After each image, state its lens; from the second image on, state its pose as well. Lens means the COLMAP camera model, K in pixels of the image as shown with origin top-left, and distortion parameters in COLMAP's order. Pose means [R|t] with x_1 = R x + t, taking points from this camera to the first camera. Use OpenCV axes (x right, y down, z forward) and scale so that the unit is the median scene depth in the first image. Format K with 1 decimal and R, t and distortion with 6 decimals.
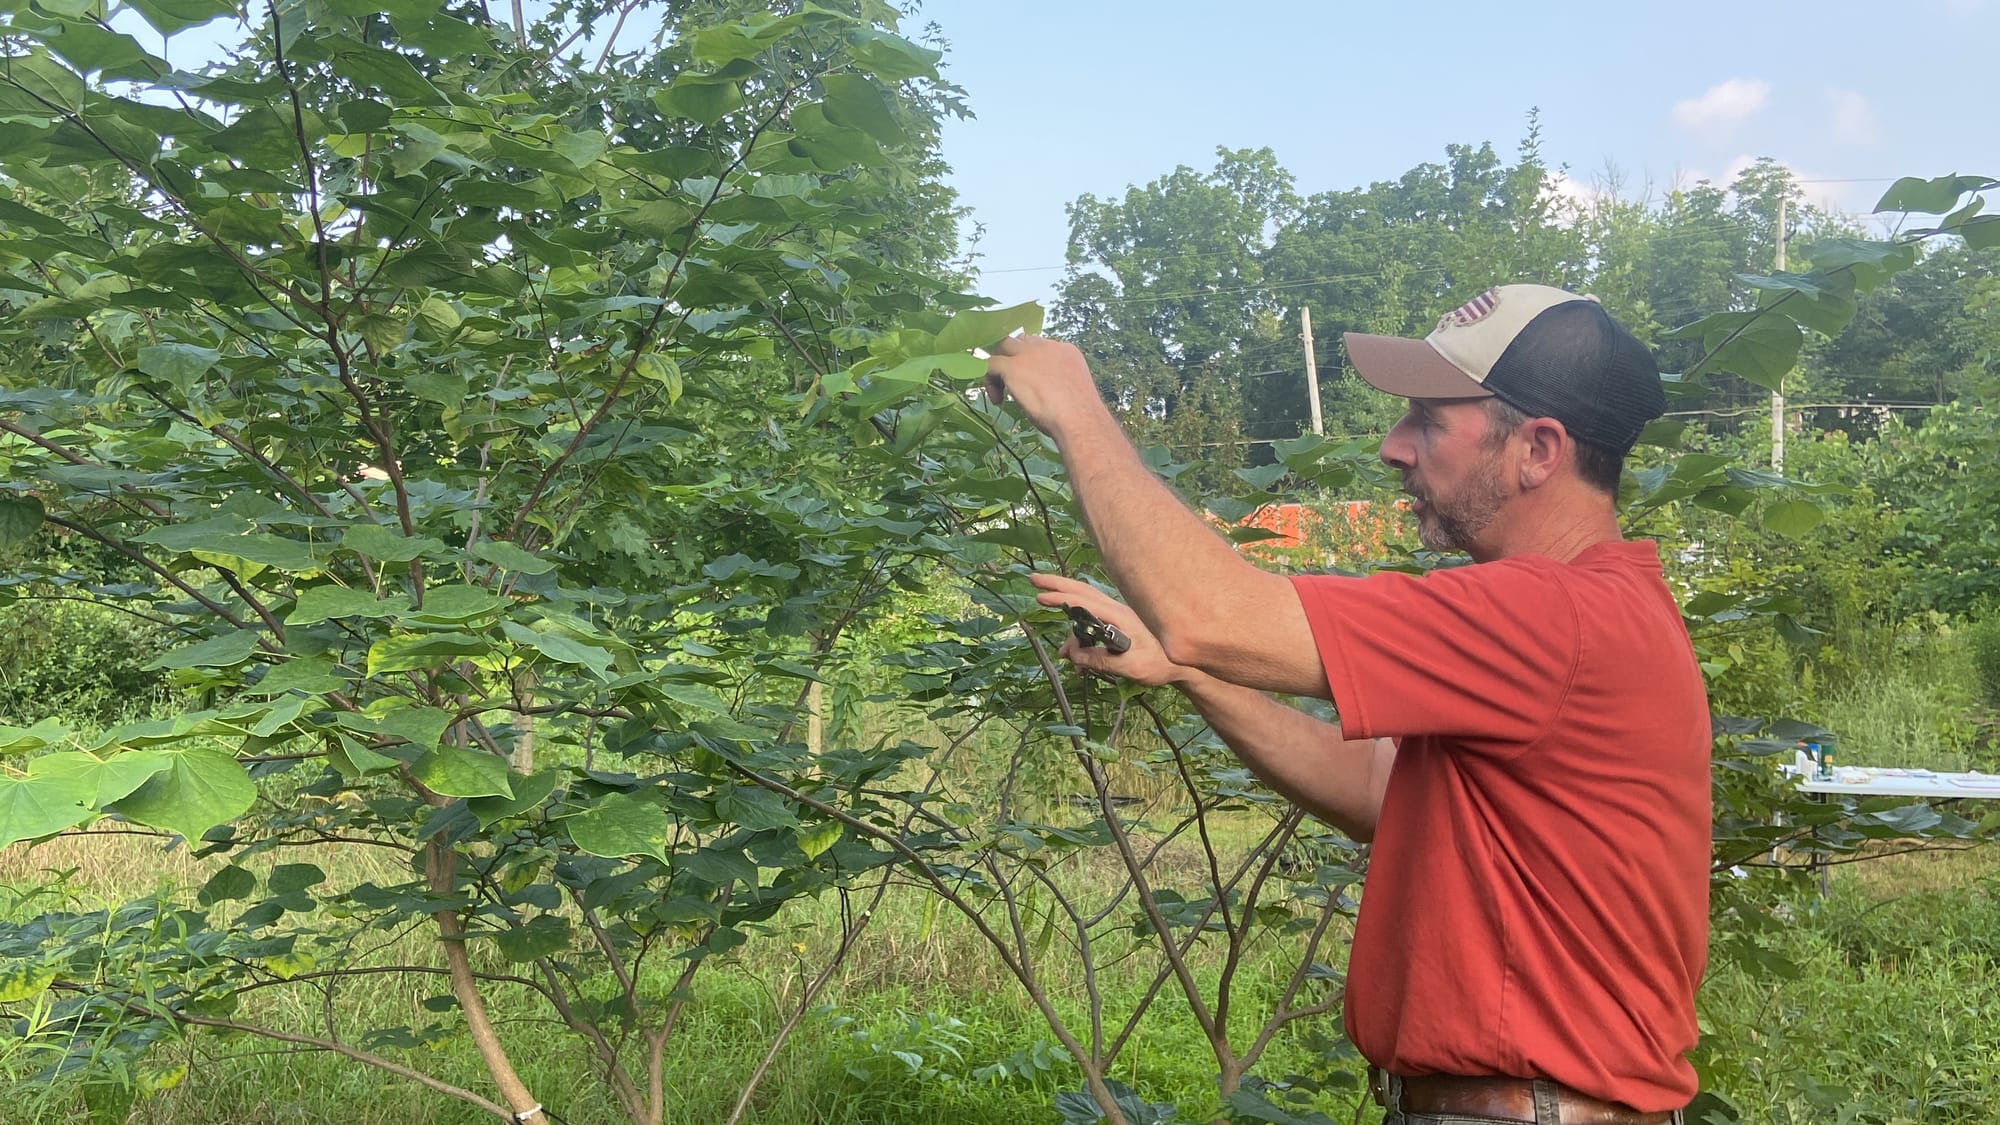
lens RADIAL K [[1640.9, 0, 952.3], [0, 1640.9, 544.2], [0, 0, 1]] dist [0.121636, -0.144707]
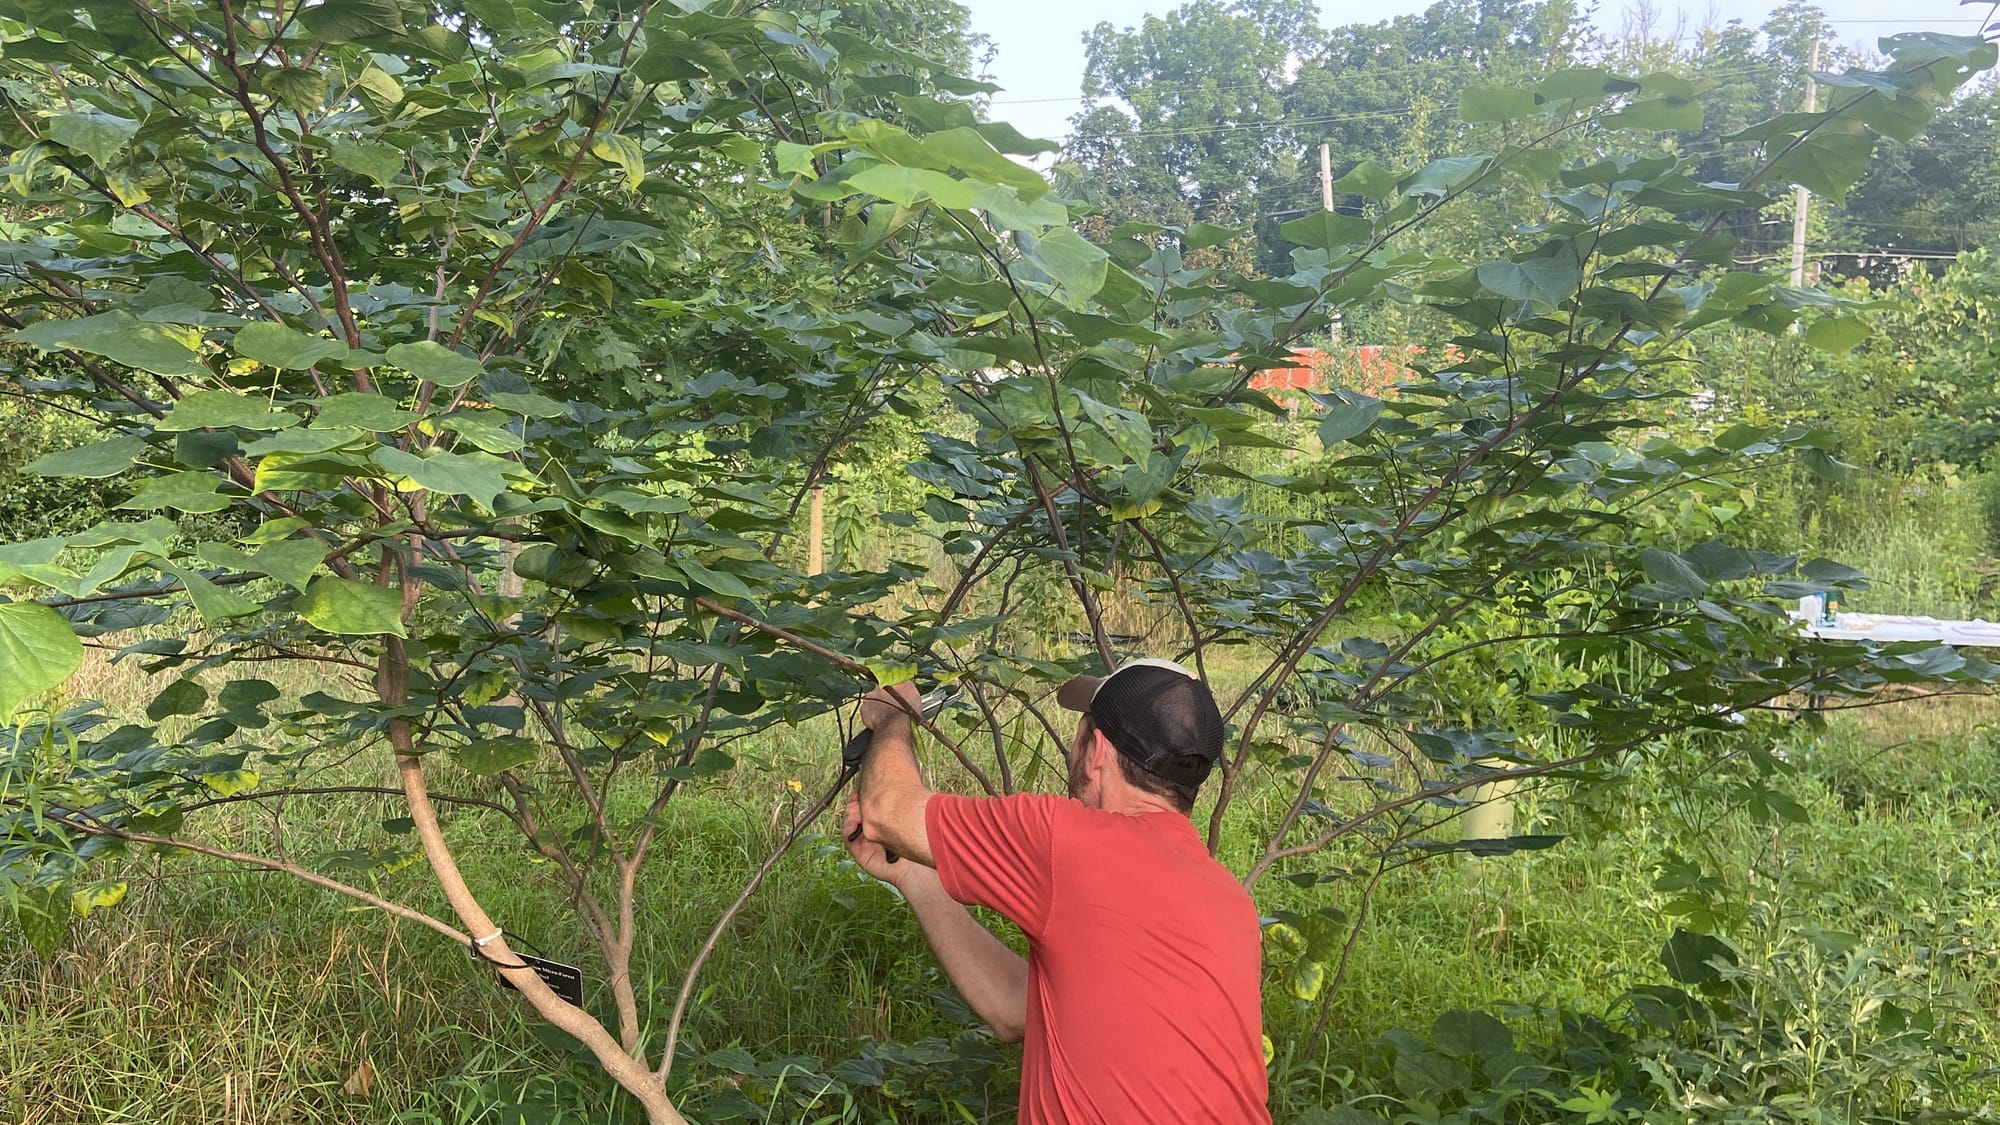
lens RADIAL K [[1499.5, 0, 1000.0], [0, 1499.5, 562.5], [0, 0, 1]] dist [0.106540, -0.115196]
pose [[0.999787, 0.017767, 0.010498, 0.019885], [-0.018651, 0.995661, 0.091162, 0.029364], [-0.008832, -0.091338, 0.995781, 0.105445]]
